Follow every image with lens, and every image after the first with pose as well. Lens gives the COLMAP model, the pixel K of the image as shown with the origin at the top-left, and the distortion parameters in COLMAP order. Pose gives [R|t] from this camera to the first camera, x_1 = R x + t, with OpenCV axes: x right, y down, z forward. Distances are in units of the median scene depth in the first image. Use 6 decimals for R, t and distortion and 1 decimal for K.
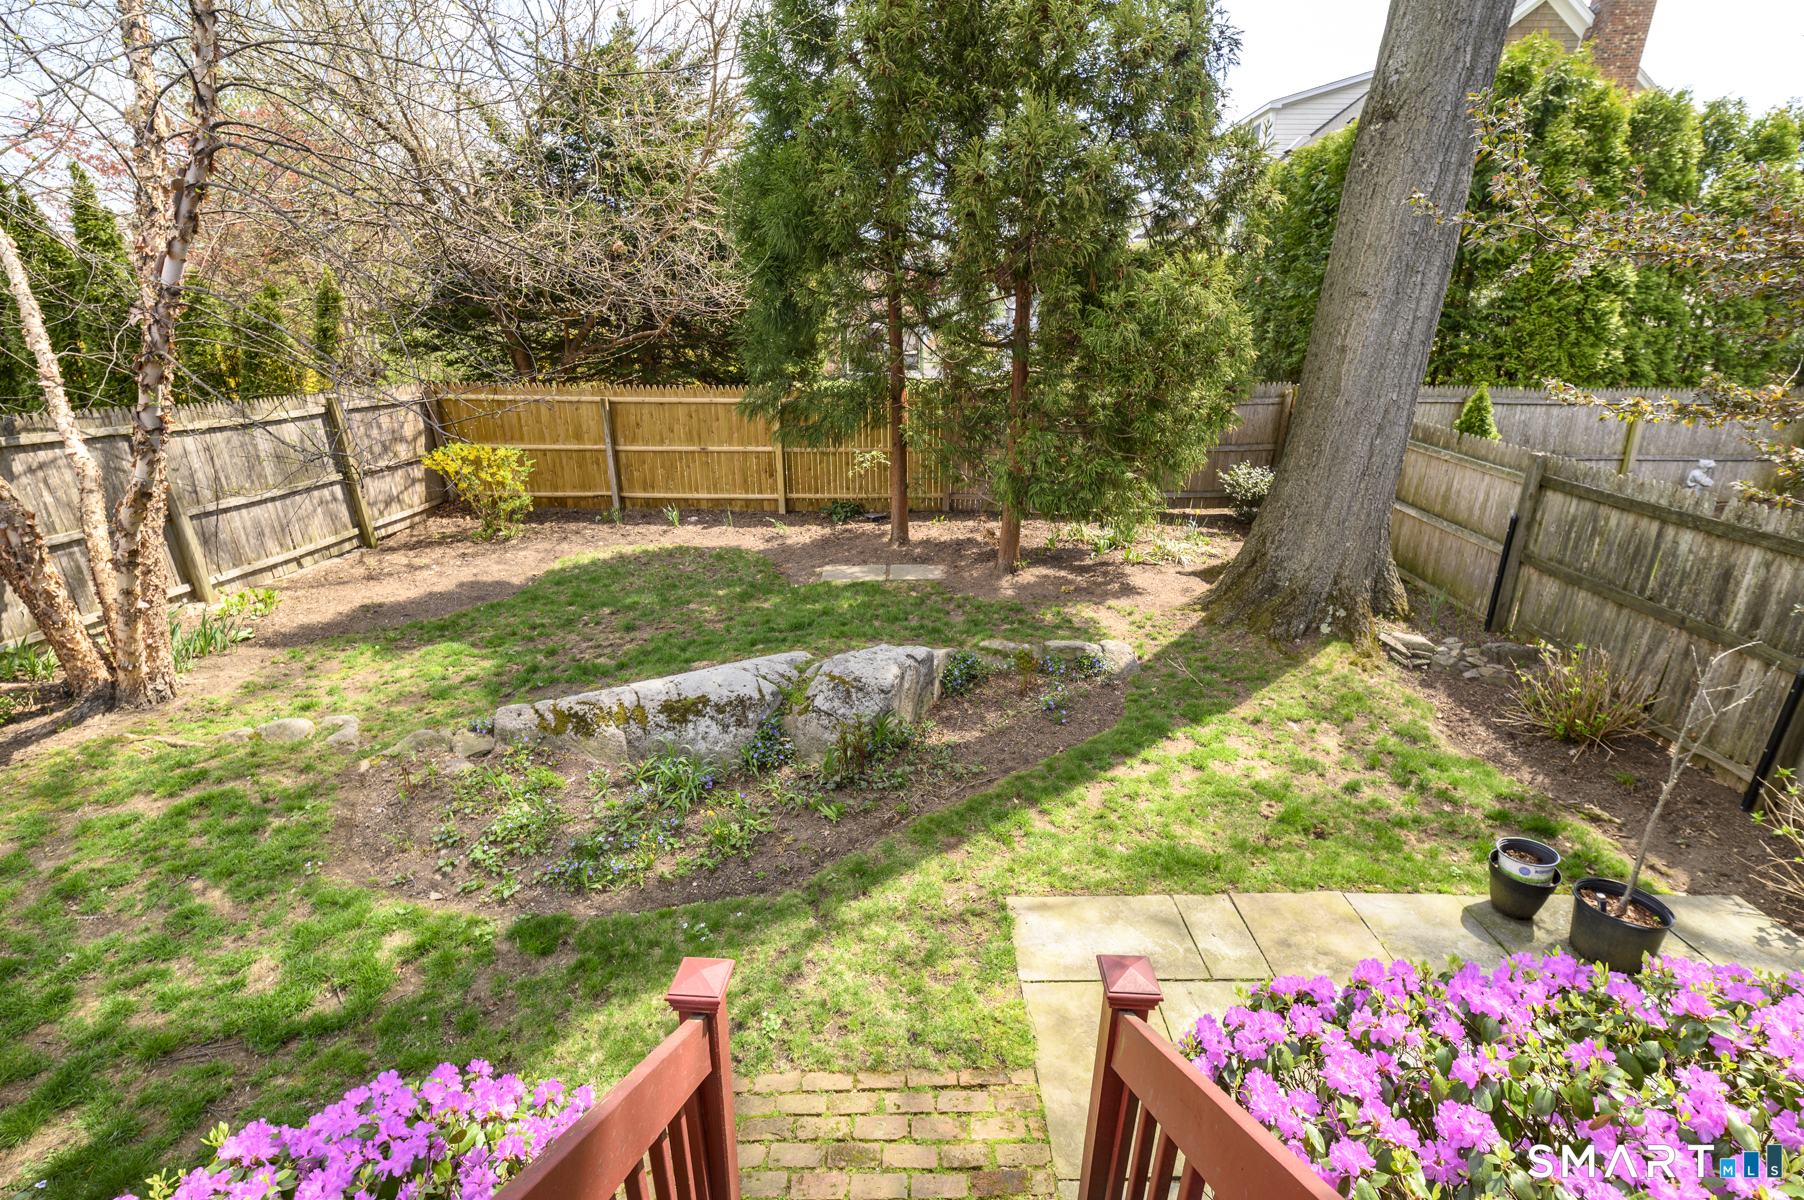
lens RADIAL K [[814.6, 0, 901.0], [0, 814.6, 590.5], [0, 0, 1]] dist [0.008439, -0.000895]
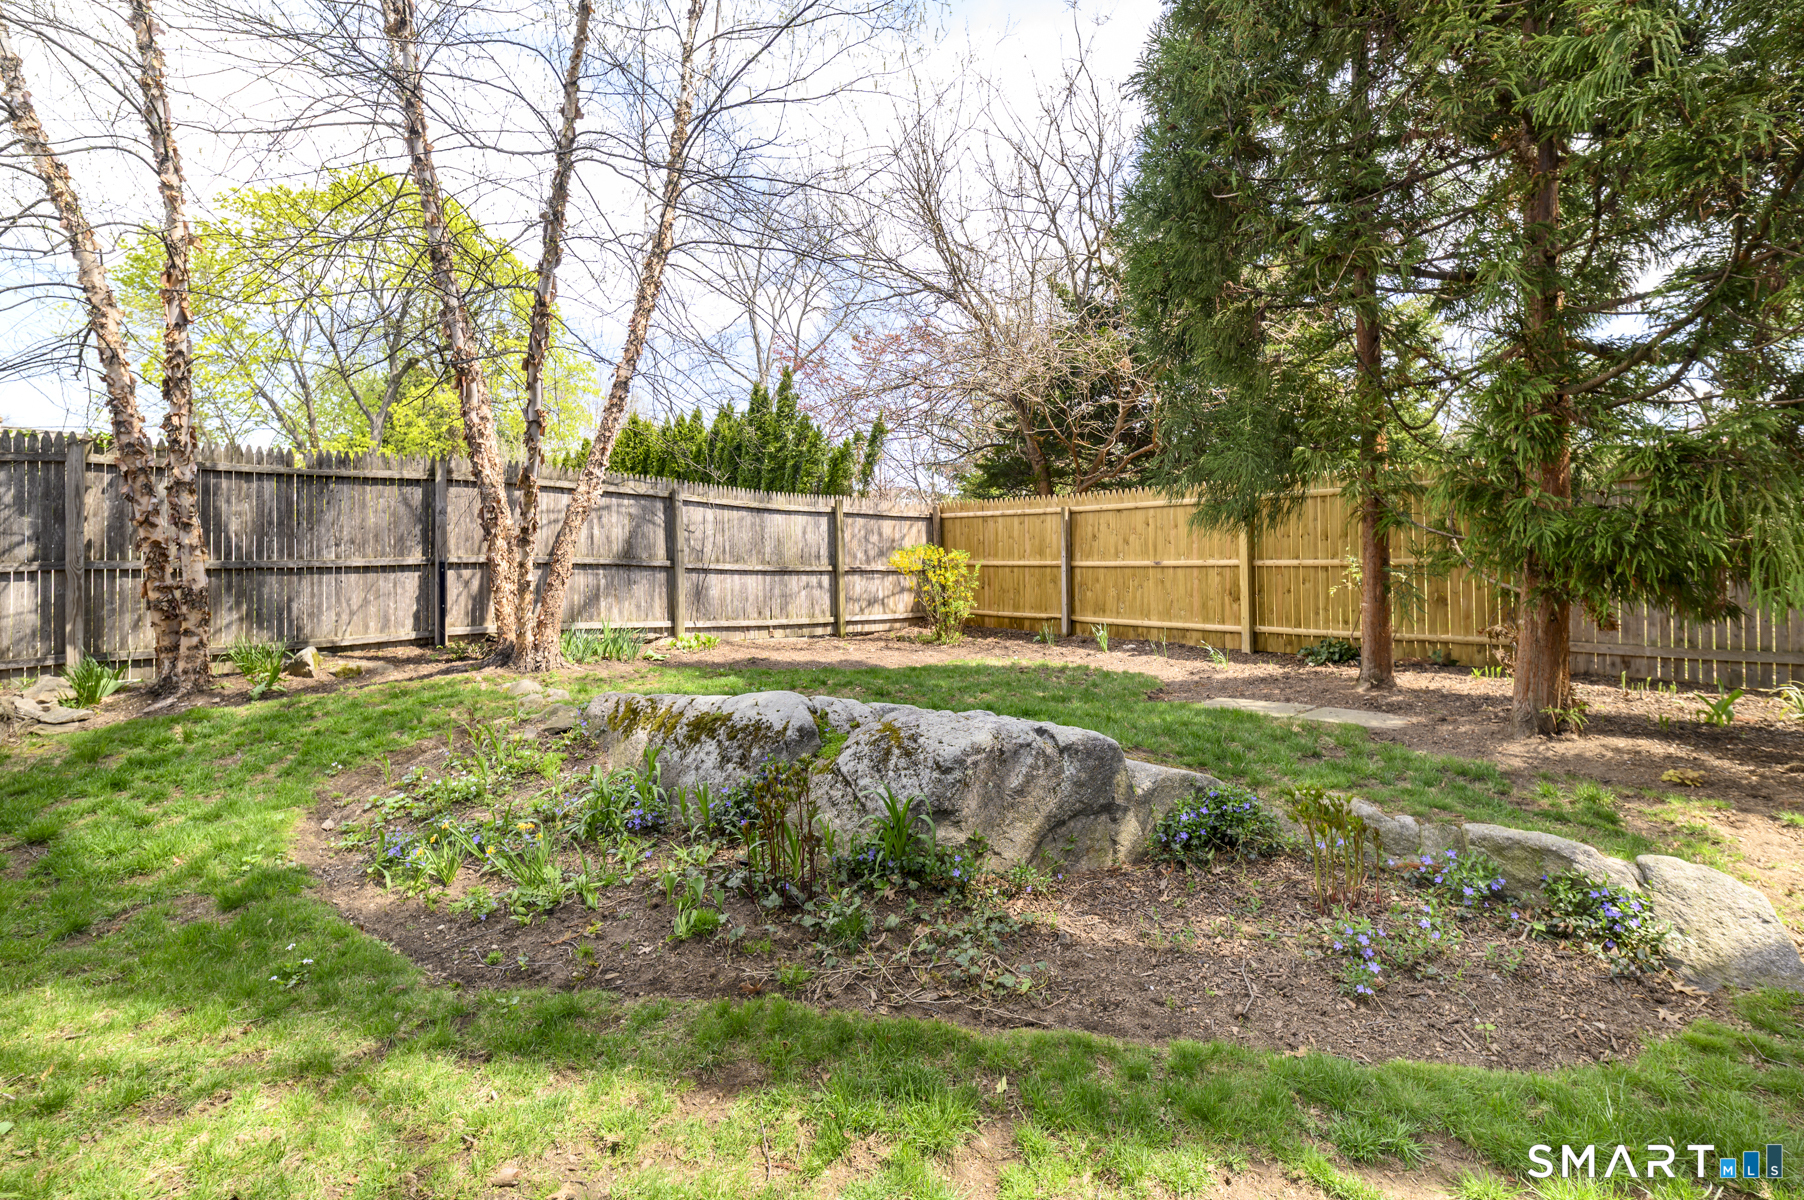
lens RADIAL K [[814.6, 0, 883.3], [0, 814.6, 555.0], [0, 0, 1]] dist [0.008439, -0.000895]
pose [[0.670635, 0.009477, -0.741727, 0.191309], [-0.252080, 0.943322, -0.215867, 0.066112], [0.697642, 0.331743, 0.635014, 0.341536]]
